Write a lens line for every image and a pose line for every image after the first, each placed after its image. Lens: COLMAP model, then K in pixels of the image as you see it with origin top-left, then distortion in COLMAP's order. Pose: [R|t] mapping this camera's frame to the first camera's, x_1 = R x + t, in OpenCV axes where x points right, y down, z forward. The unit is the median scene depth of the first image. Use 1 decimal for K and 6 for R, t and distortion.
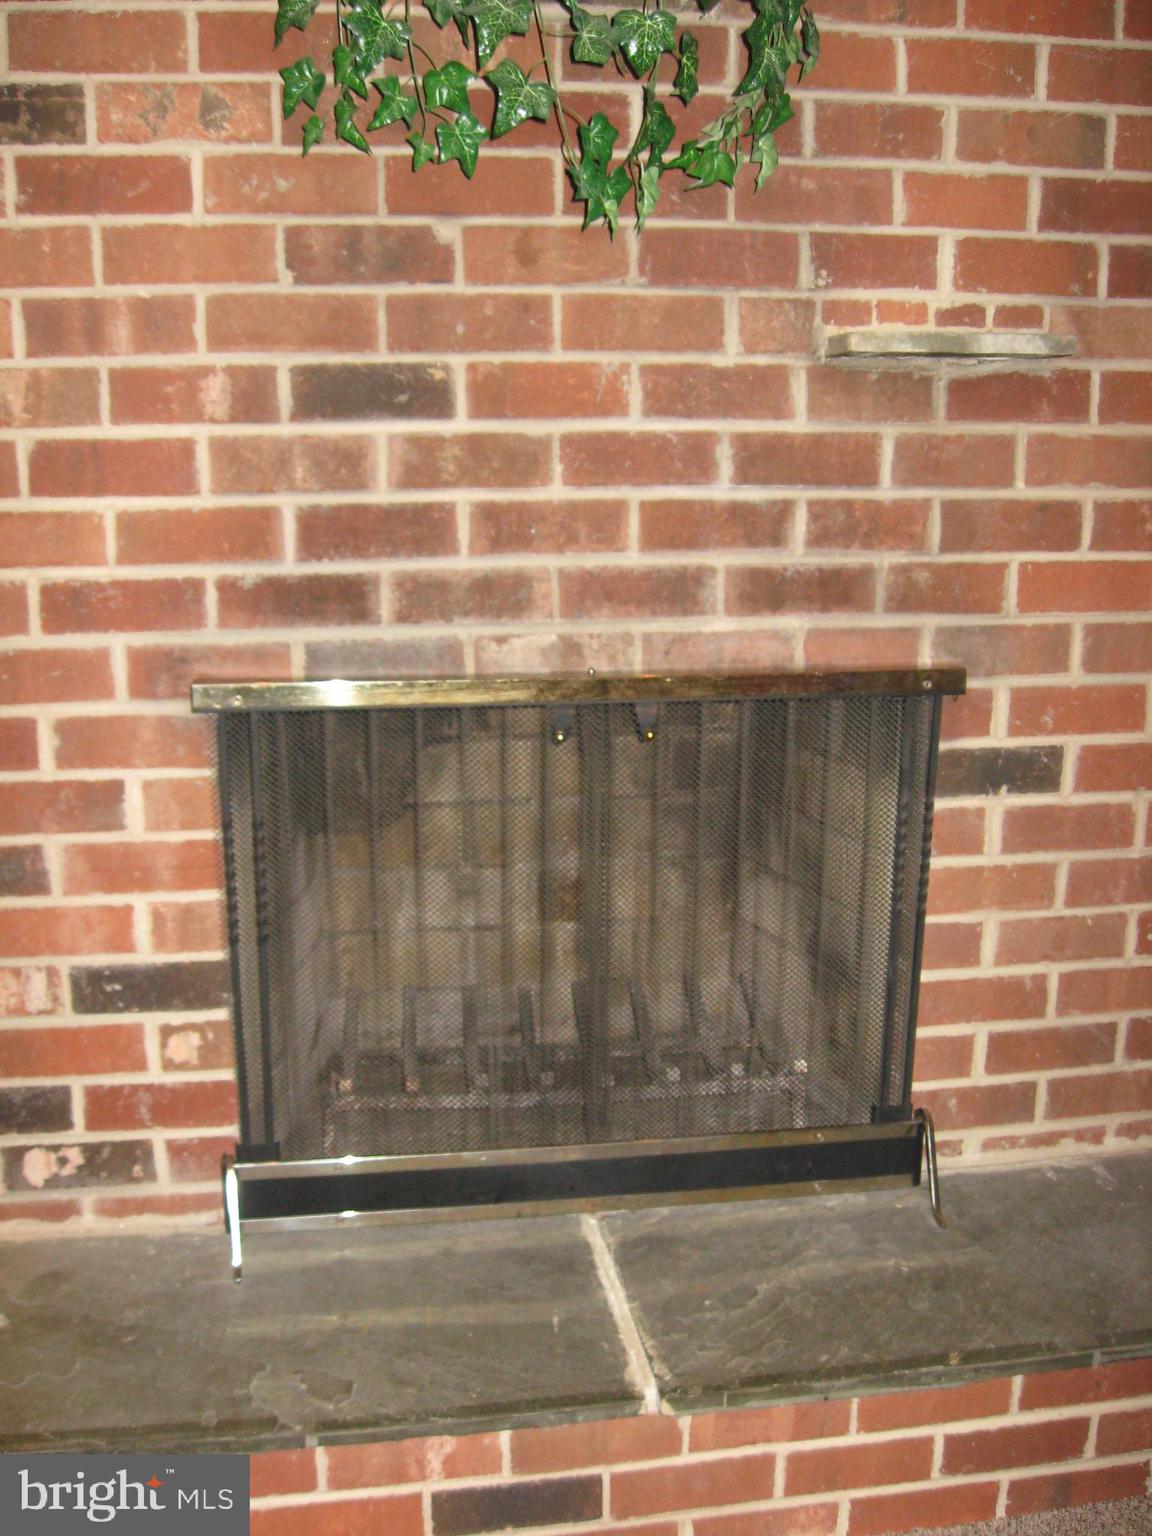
lens RADIAL K [[1586.7, 0, 576.0], [0, 1586.7, 768.0], [0, 0, 1]] dist [-0.142354, 0.075440]
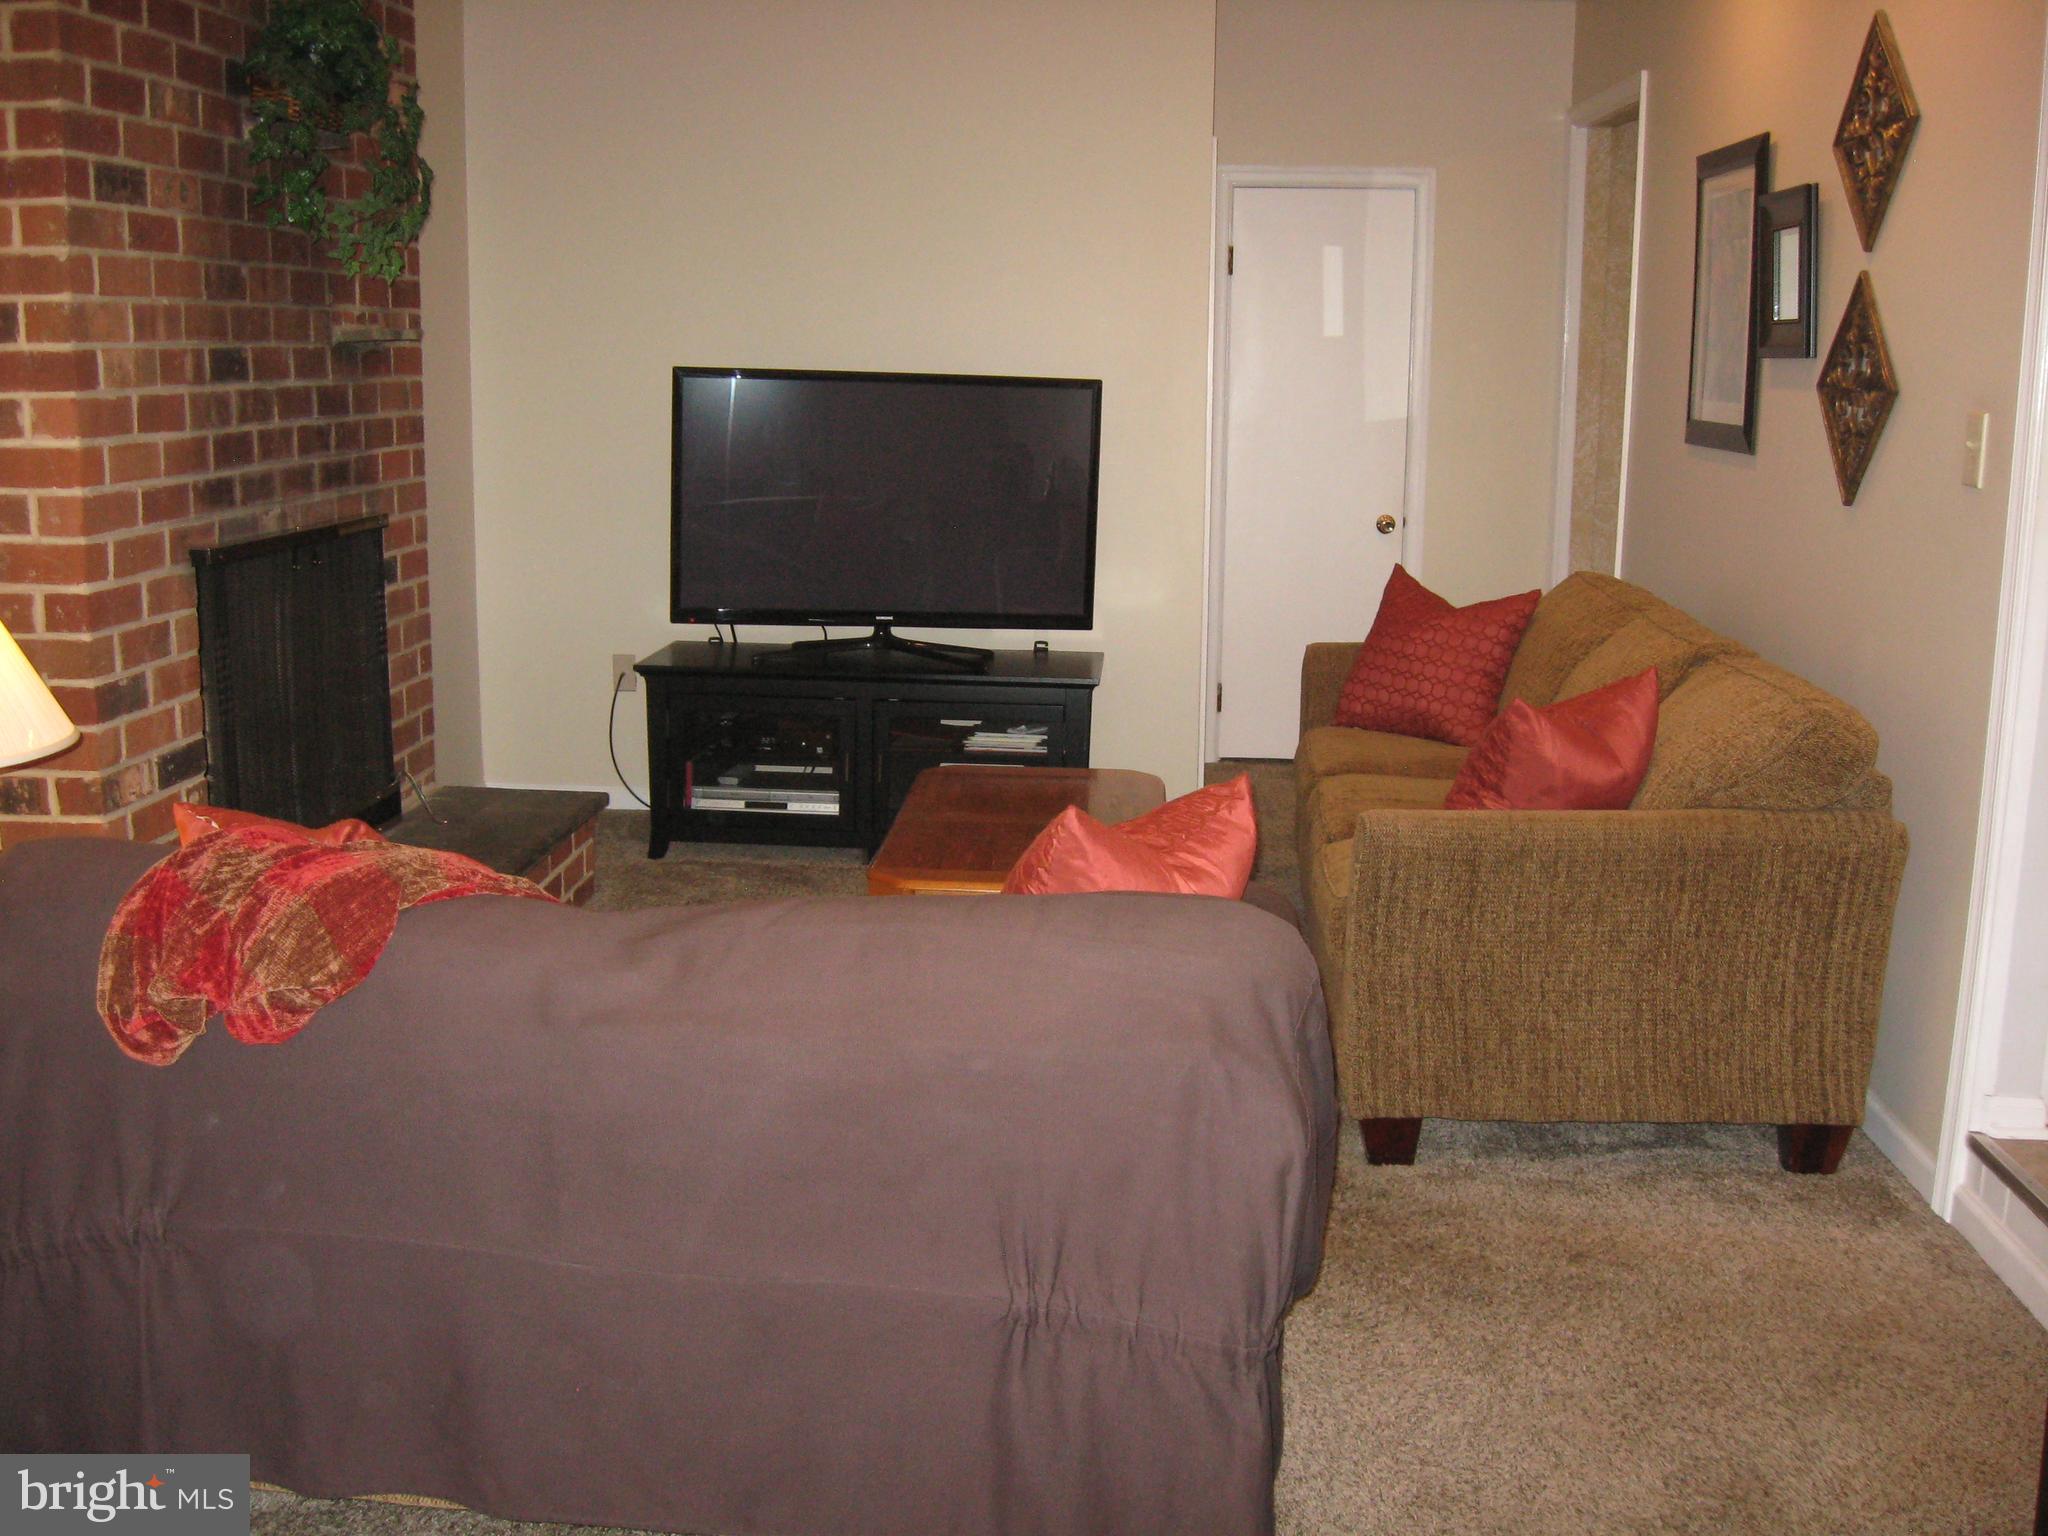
lens RADIAL K [[2115.6, 0, 1011.7], [0, 2115.6, 762.8], [0, 0, 1]] dist [-0.142354, 0.075440]
pose [[0.221145, -0.186676, 0.957208, -2.017864], [0.220243, 0.965712, 0.137452, 0.044512], [-0.950046, 0.180421, 0.254676, -0.246799]]
